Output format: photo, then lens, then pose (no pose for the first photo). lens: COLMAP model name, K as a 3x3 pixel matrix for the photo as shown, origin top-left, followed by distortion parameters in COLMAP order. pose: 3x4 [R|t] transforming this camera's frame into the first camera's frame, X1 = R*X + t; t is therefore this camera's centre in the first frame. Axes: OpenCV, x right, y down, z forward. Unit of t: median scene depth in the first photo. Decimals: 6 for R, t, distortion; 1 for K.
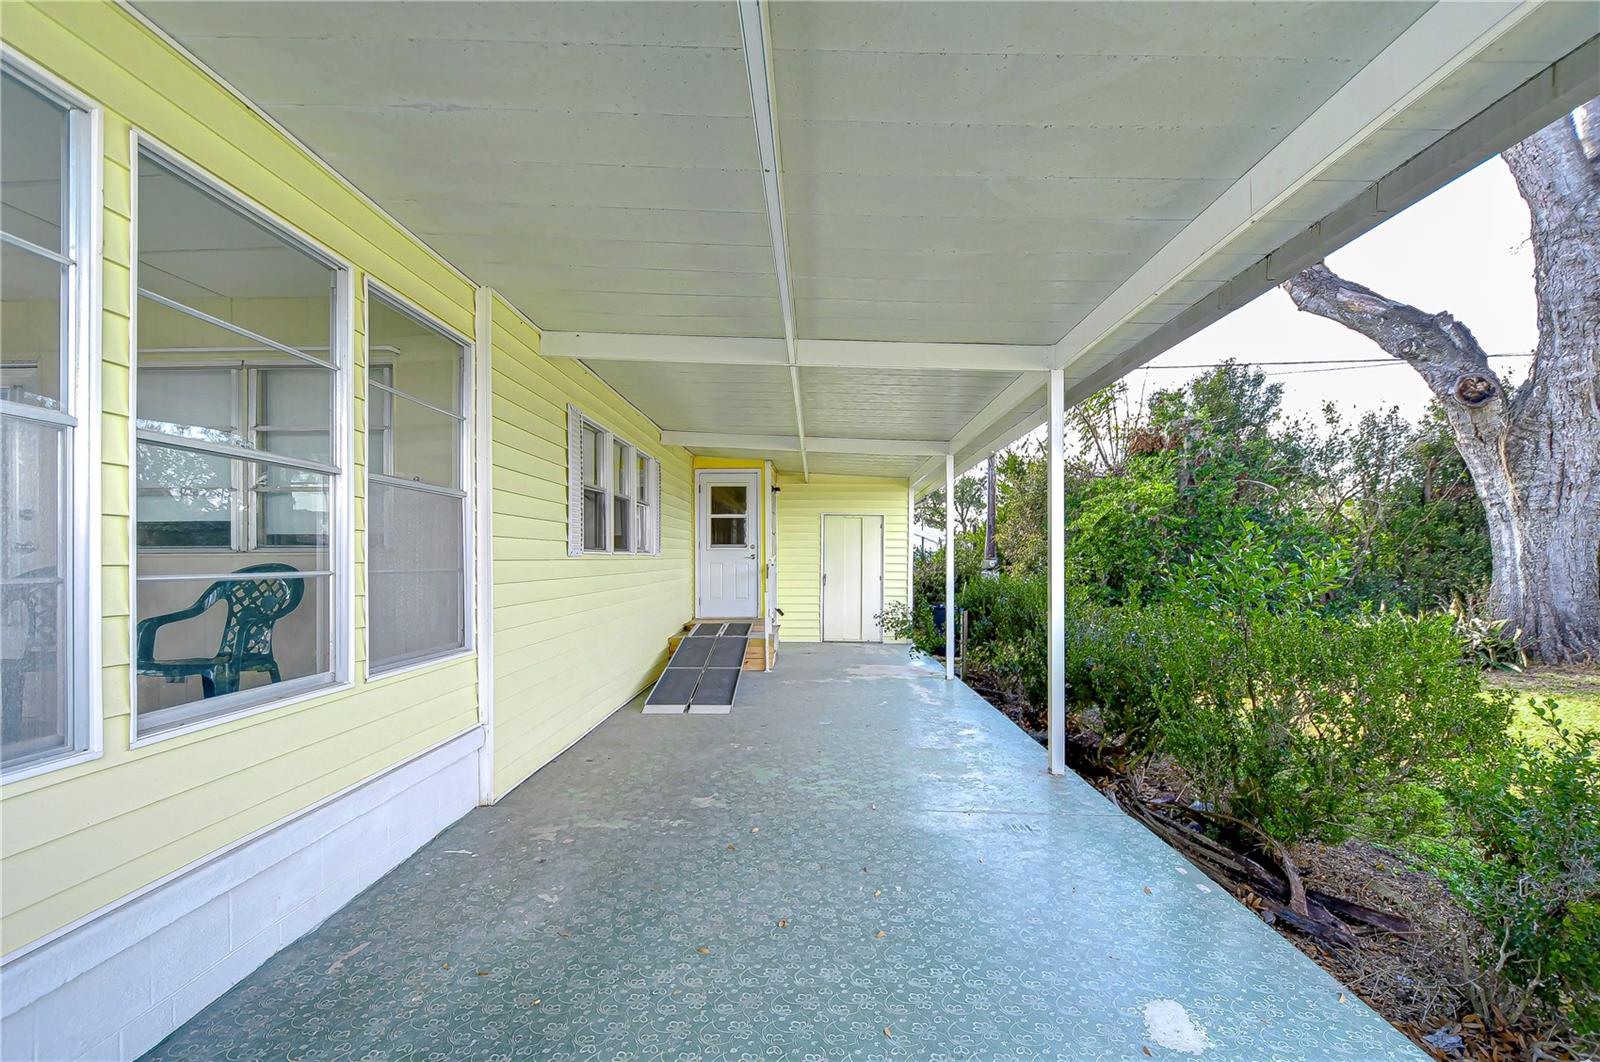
lens RADIAL K [[731.5, 0, 792.4], [0, 731.5, 561.5], [0, 0, 1]] dist [0.012660, -0.009597]
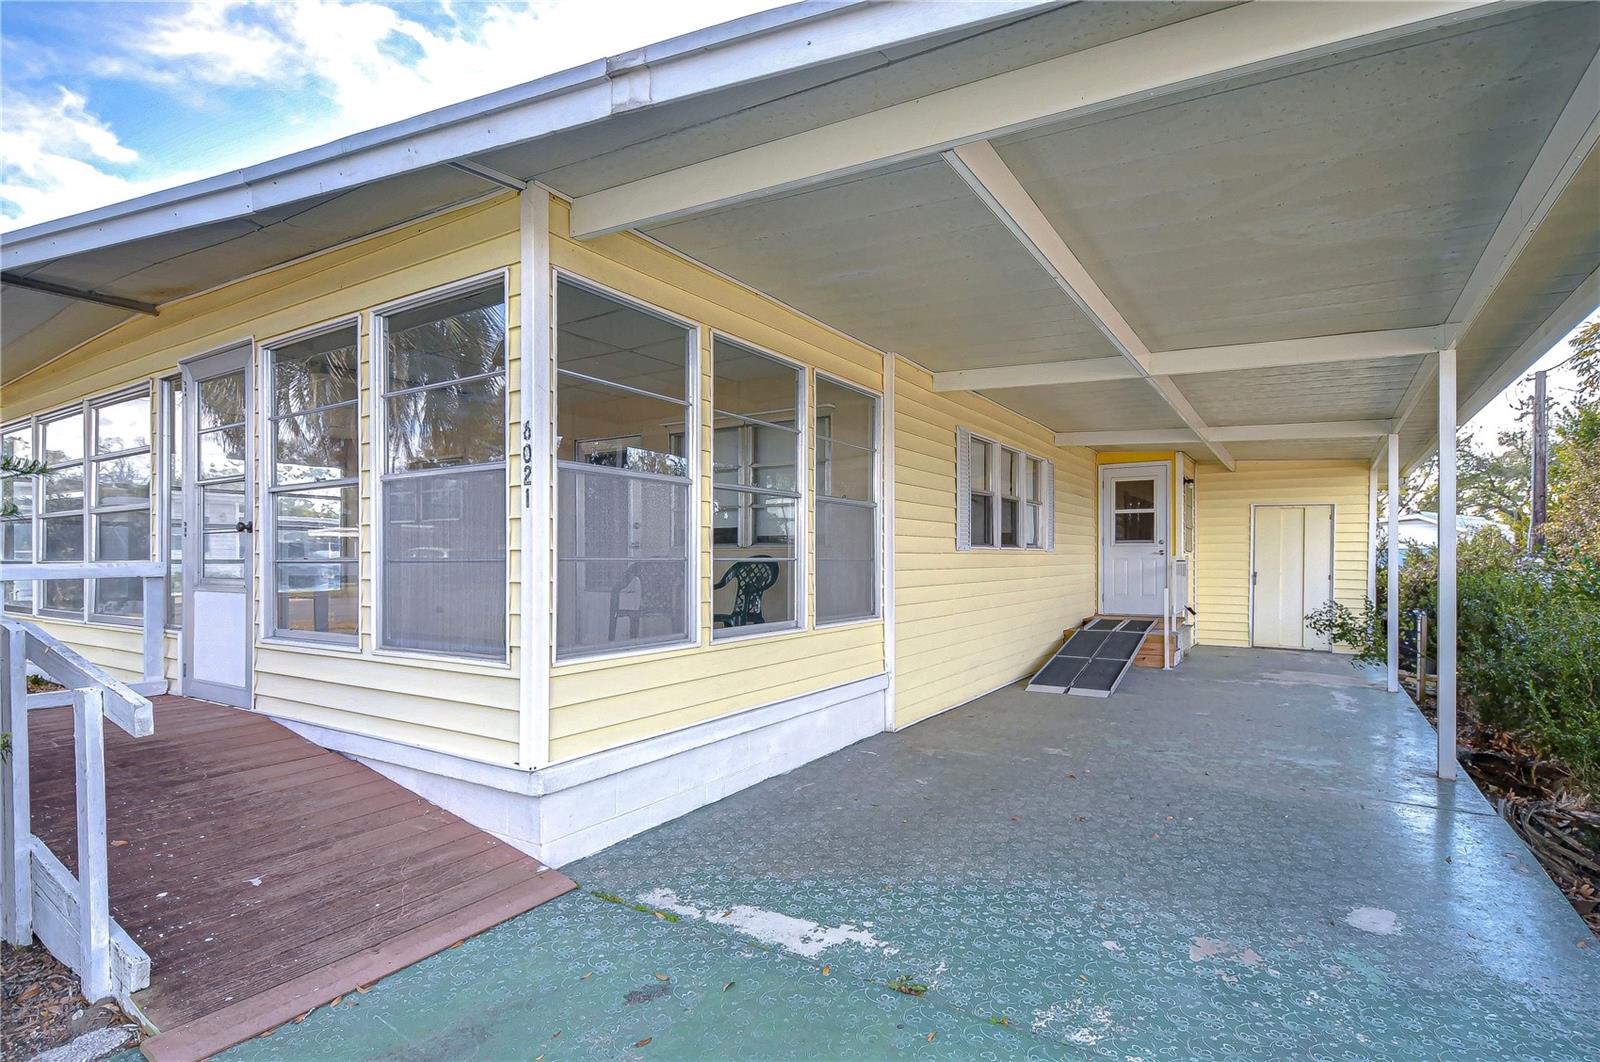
lens RADIAL K [[775.5, 0, 801.4], [0, 775.5, 559.0], [0, 0, 1]] dist [0.015544, -0.013467]
pose [[0.856301, 0.002040, -0.516473, 0.196994], [-0.003165, 0.999994, -0.001298, 0.013234], [0.516467, 0.002746, 0.856302, -0.339013]]
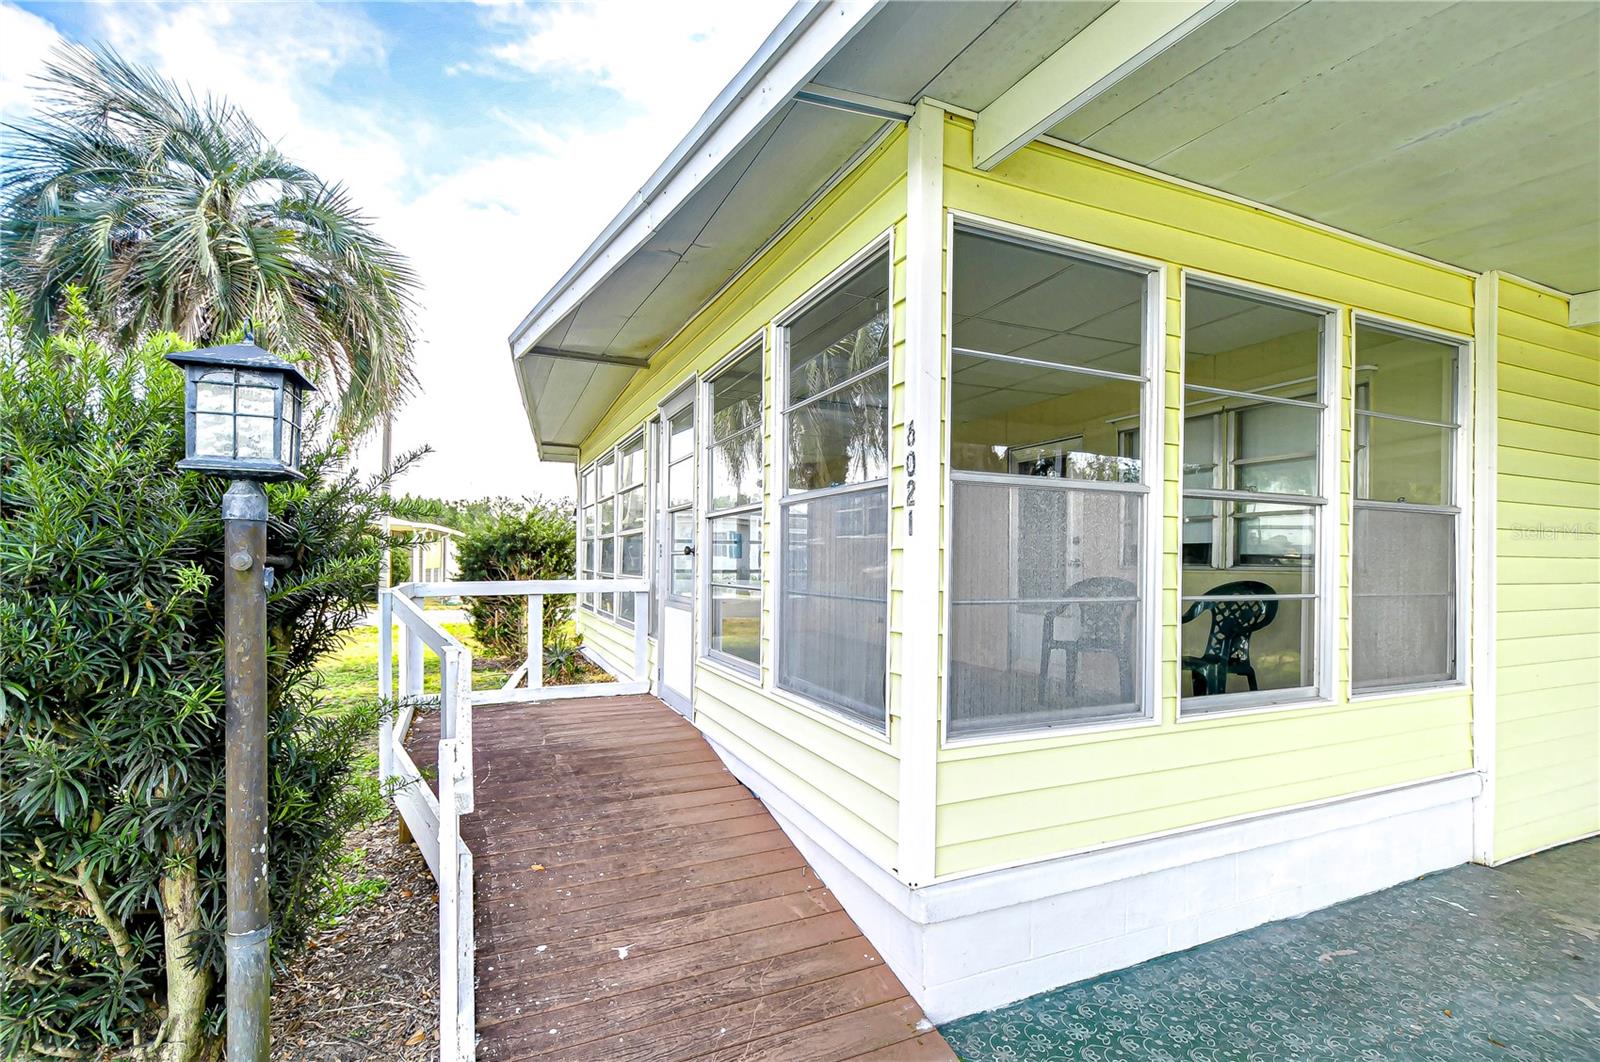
lens RADIAL K [[724.1, 0, 805.1], [0, 724.1, 560.9], [0, 0, 1]] dist [0.016315, -0.011512]
pose [[0.434566, 0.006092, -0.900619, 0.010159], [-0.013523, 0.999909, 0.000239, -0.019745], [0.900538, 0.012076, 0.434609, -0.113304]]
